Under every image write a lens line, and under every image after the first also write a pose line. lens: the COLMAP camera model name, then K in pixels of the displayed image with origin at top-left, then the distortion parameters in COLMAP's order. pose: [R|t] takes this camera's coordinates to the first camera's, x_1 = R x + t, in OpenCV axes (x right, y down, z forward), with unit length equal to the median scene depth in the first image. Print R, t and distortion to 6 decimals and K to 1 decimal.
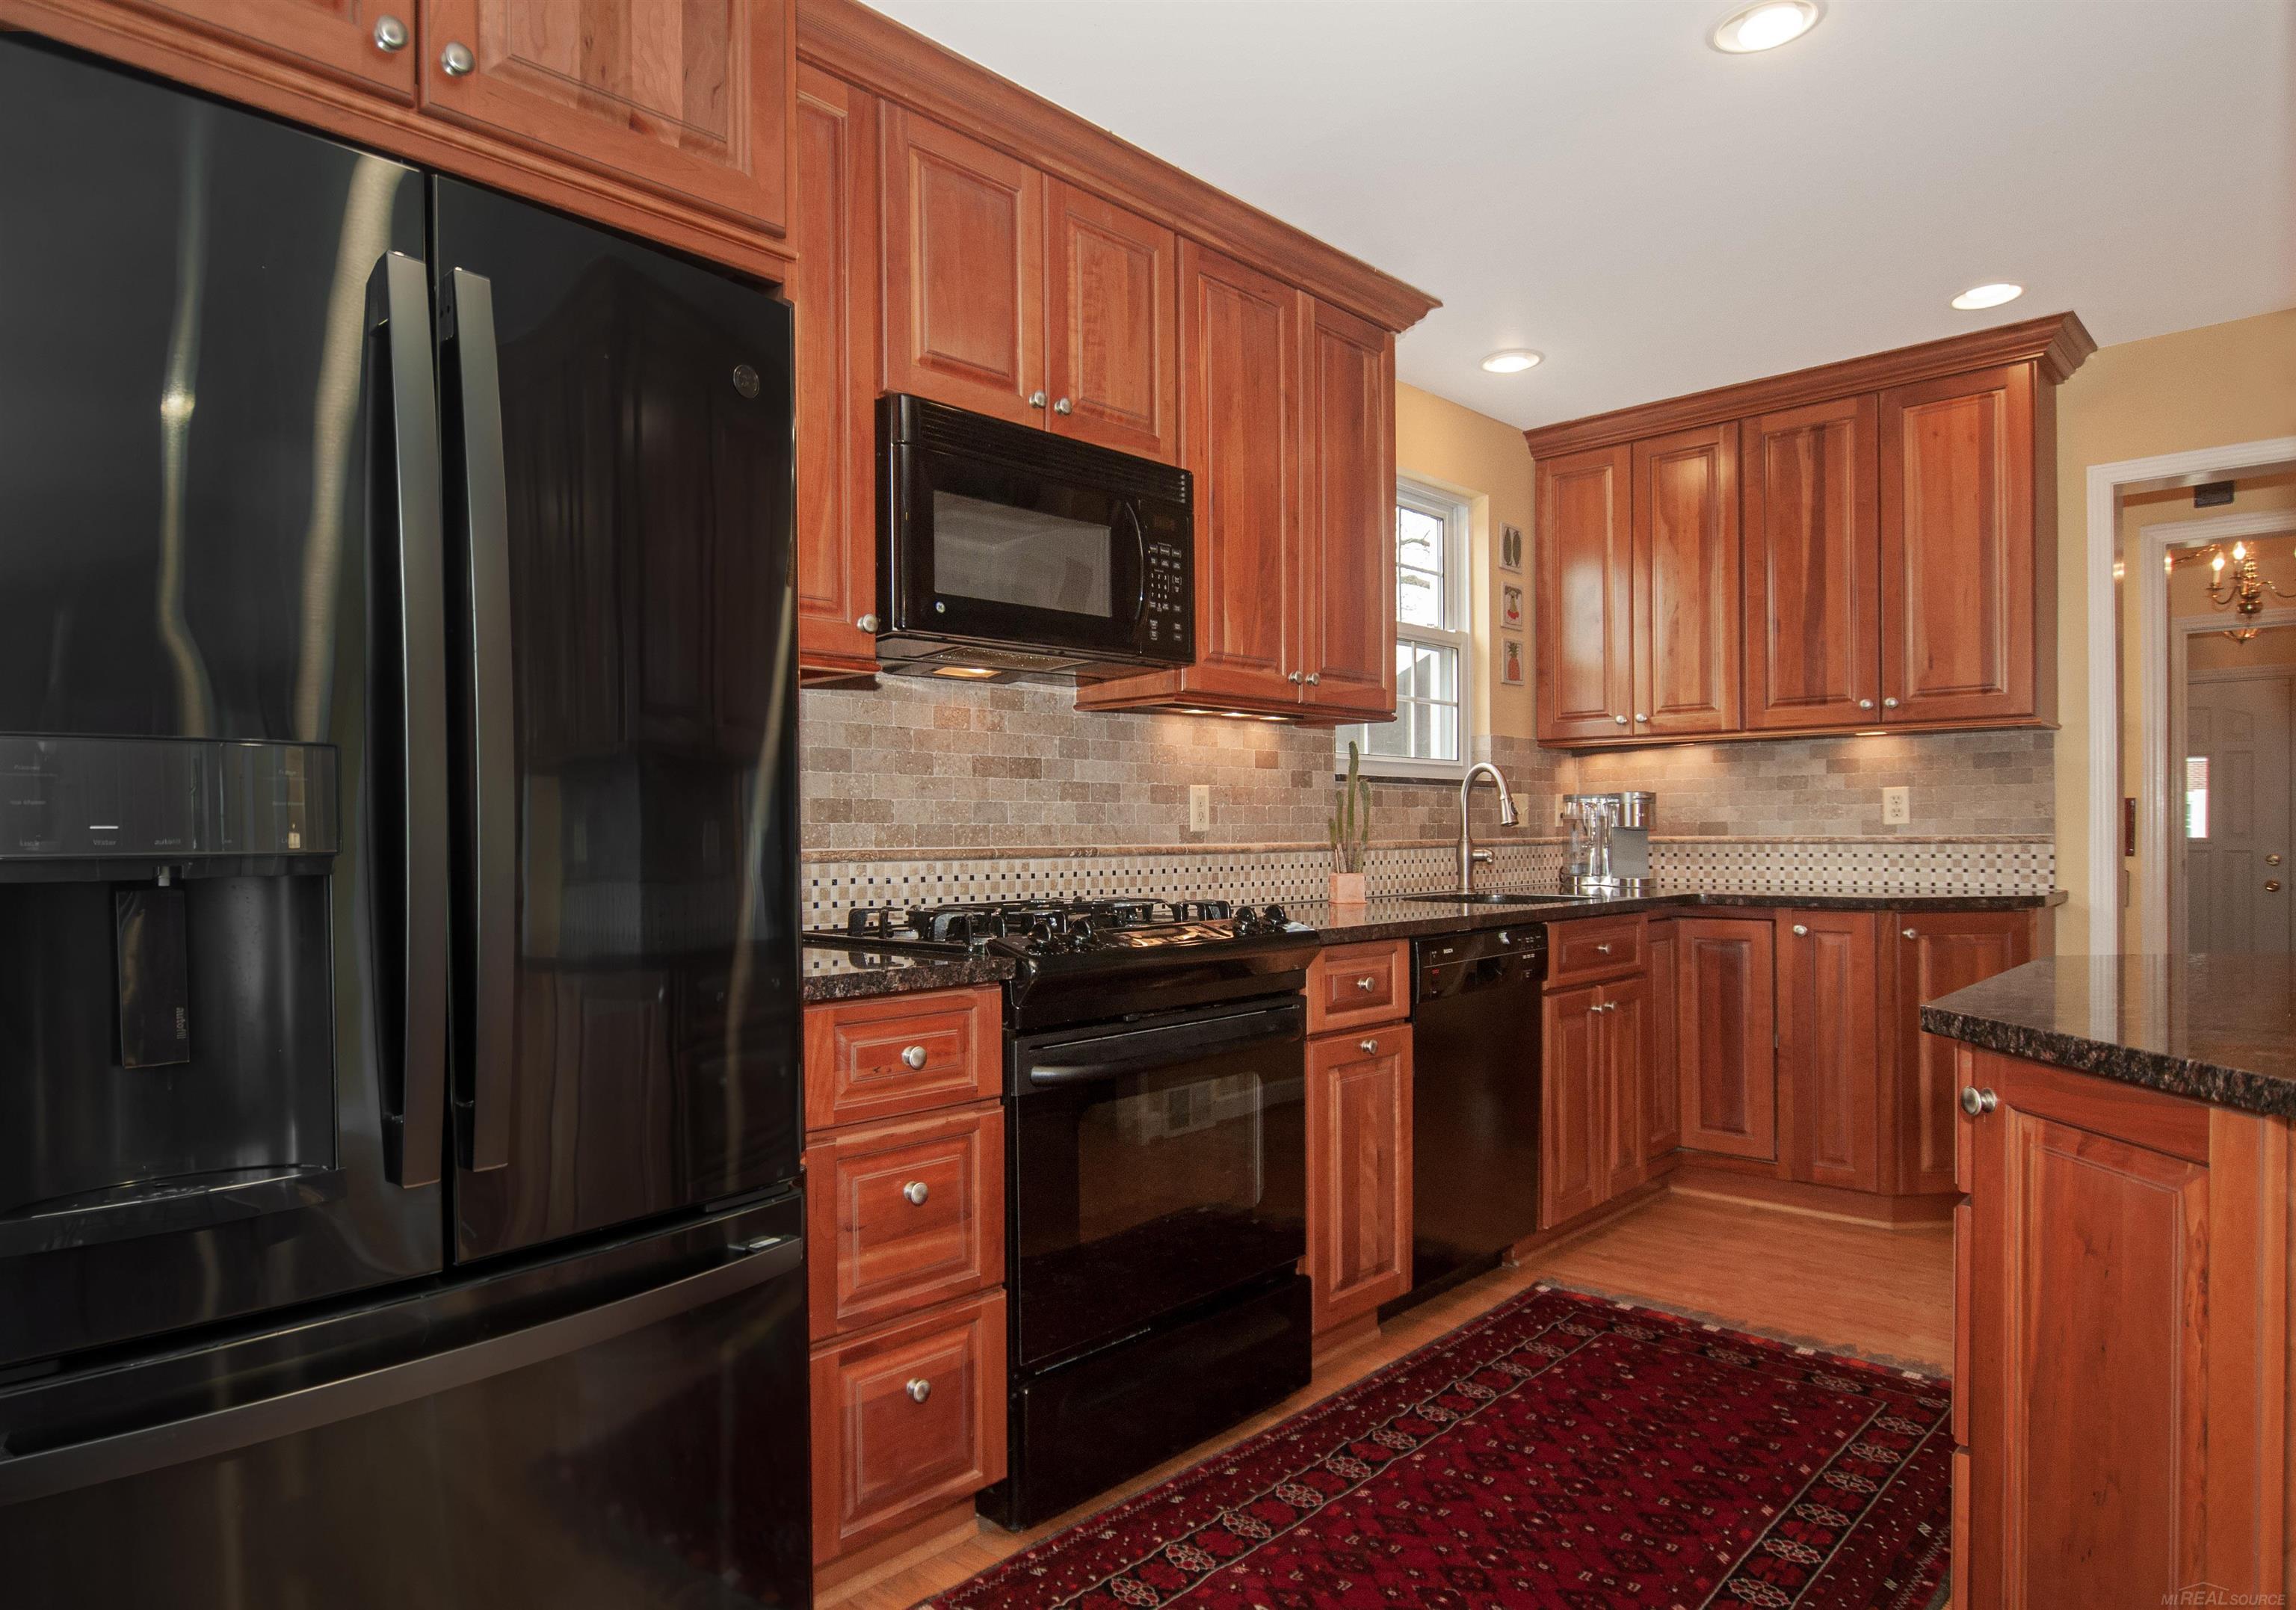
lens RADIAL K [[1293.6, 0, 1144.1], [0, 1293.6, 839.3], [0, 0, 1]] dist [-0.034832, 0.032150]
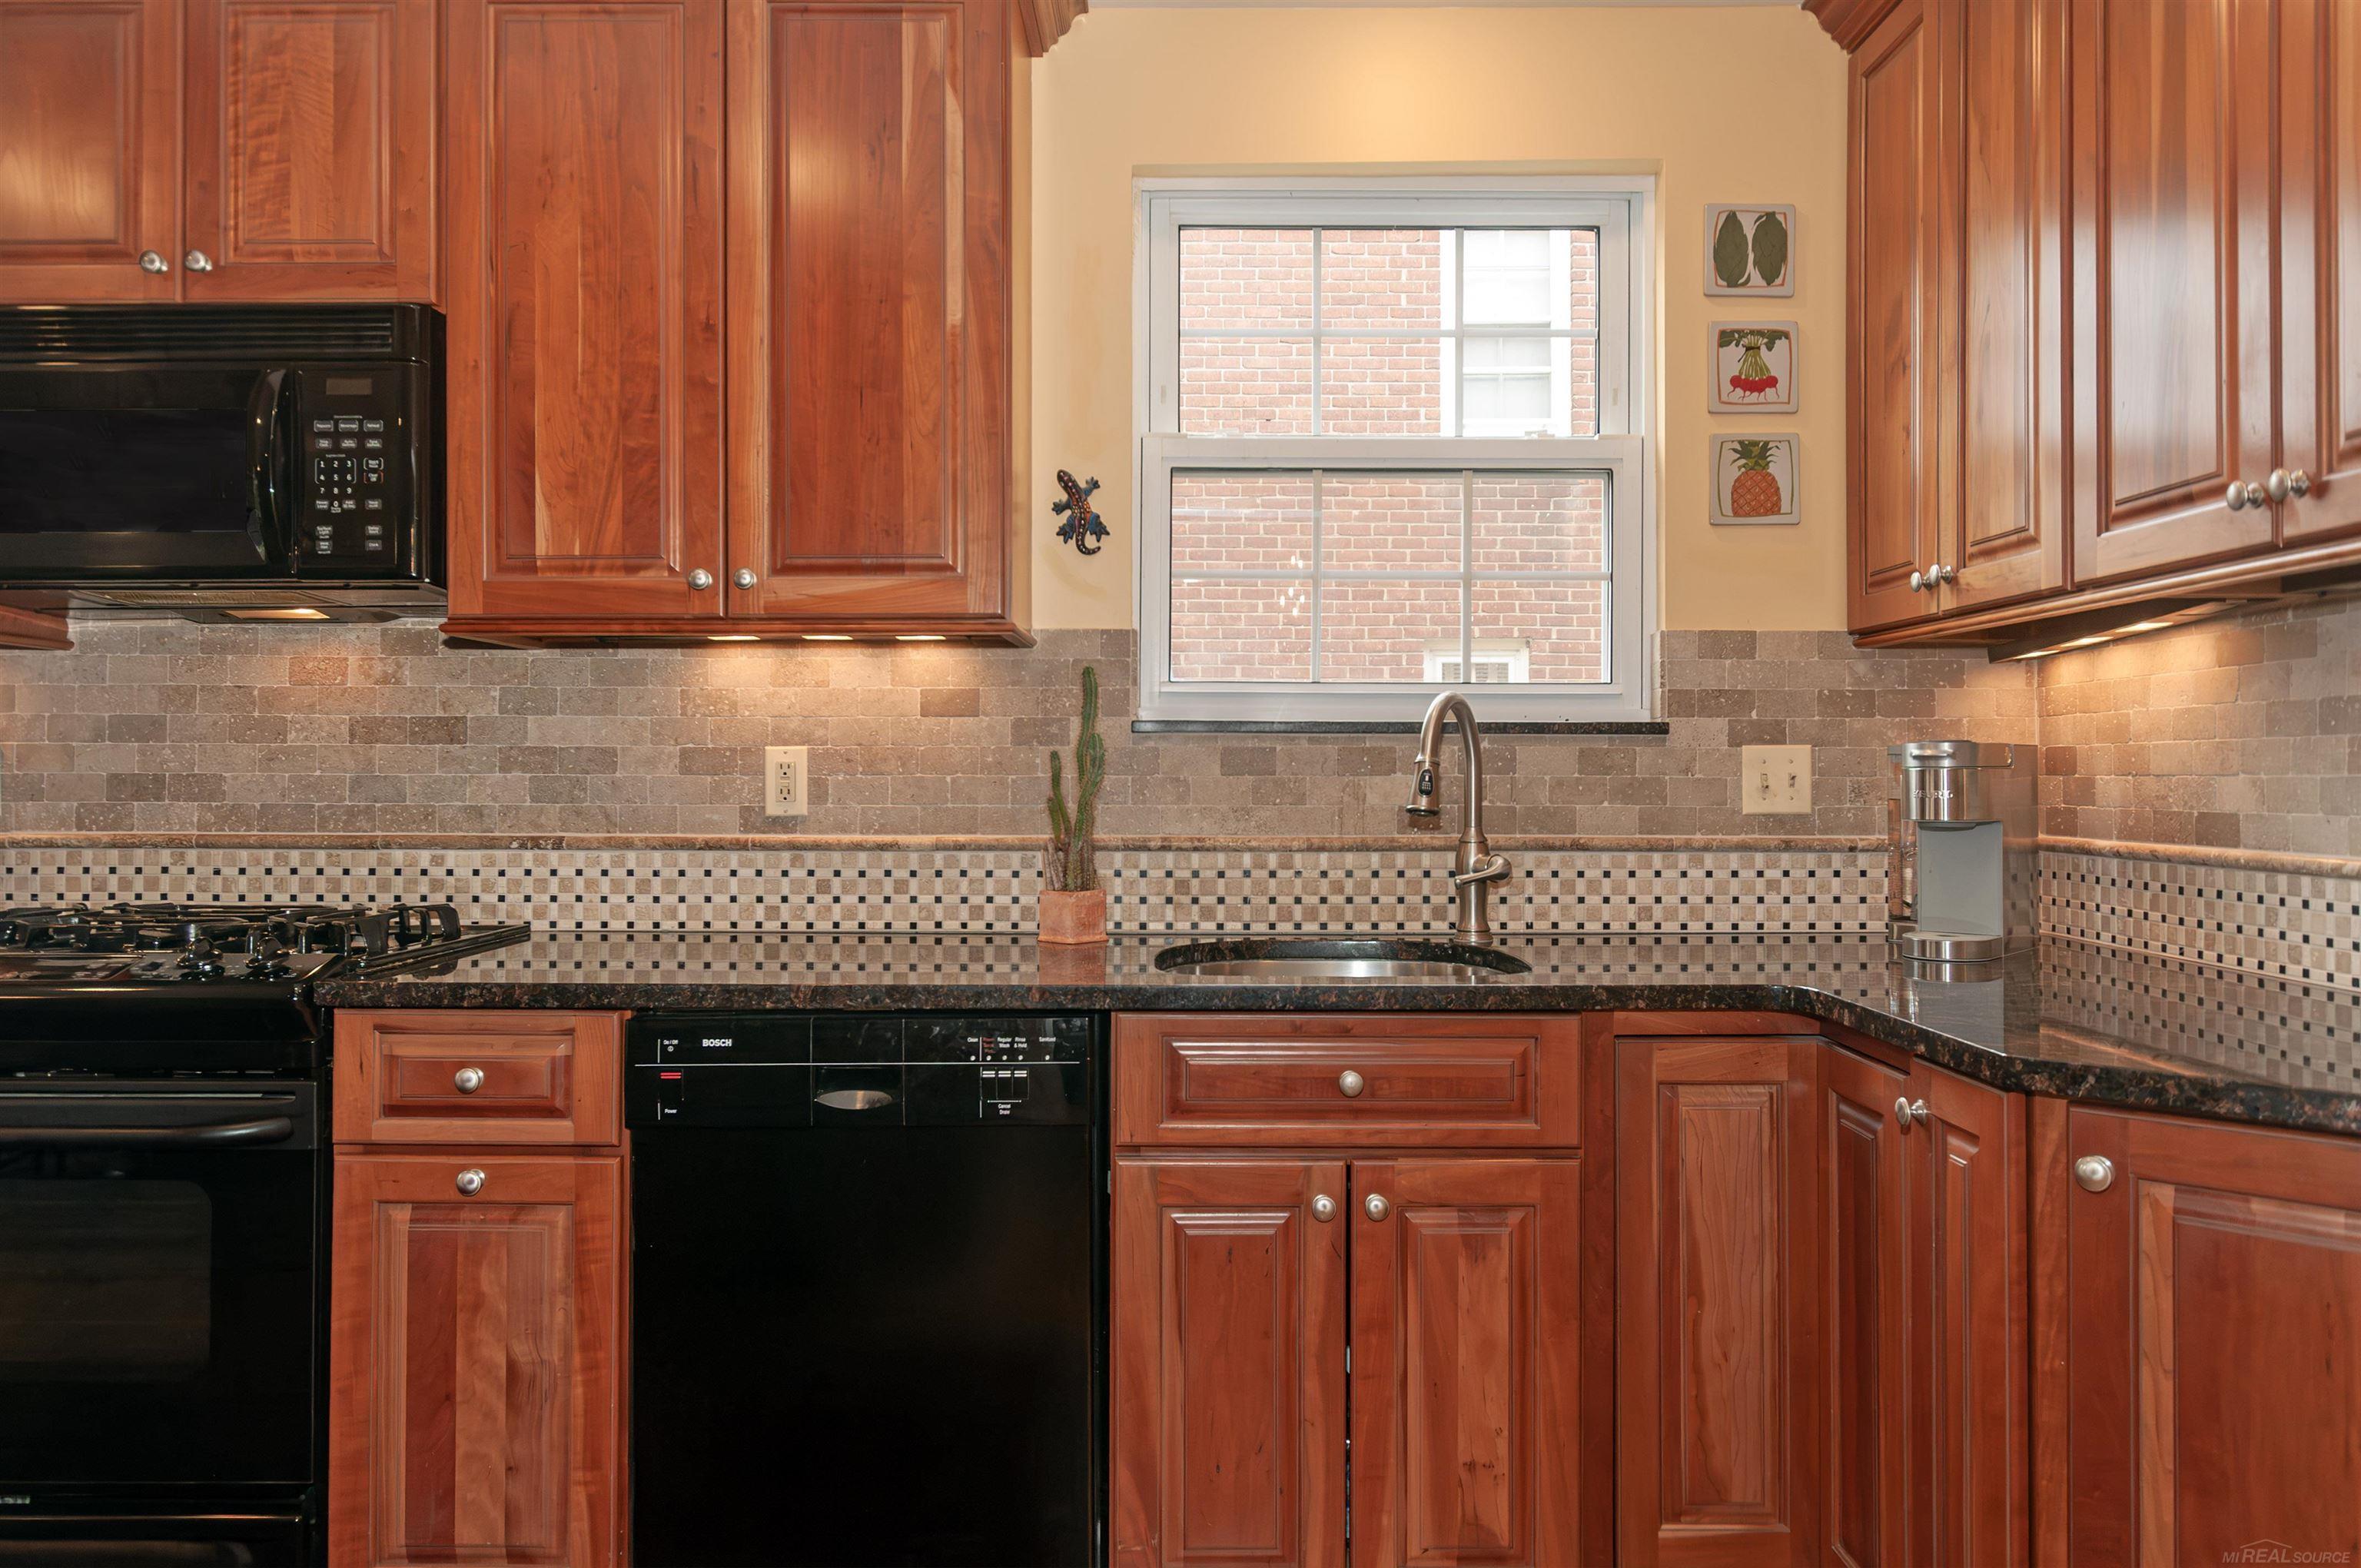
lens RADIAL K [[1586.0, 0, 1232.3], [0, 1586.0, 763.4], [0, 0, 1]] dist [-0.003630, 0.001901]
pose [[0.708905, 0.002952, -0.705298, 0.856805], [-0.011241, 0.999912, -0.007113, -0.032707], [0.705215, 0.012971, 0.708875, 0.639574]]
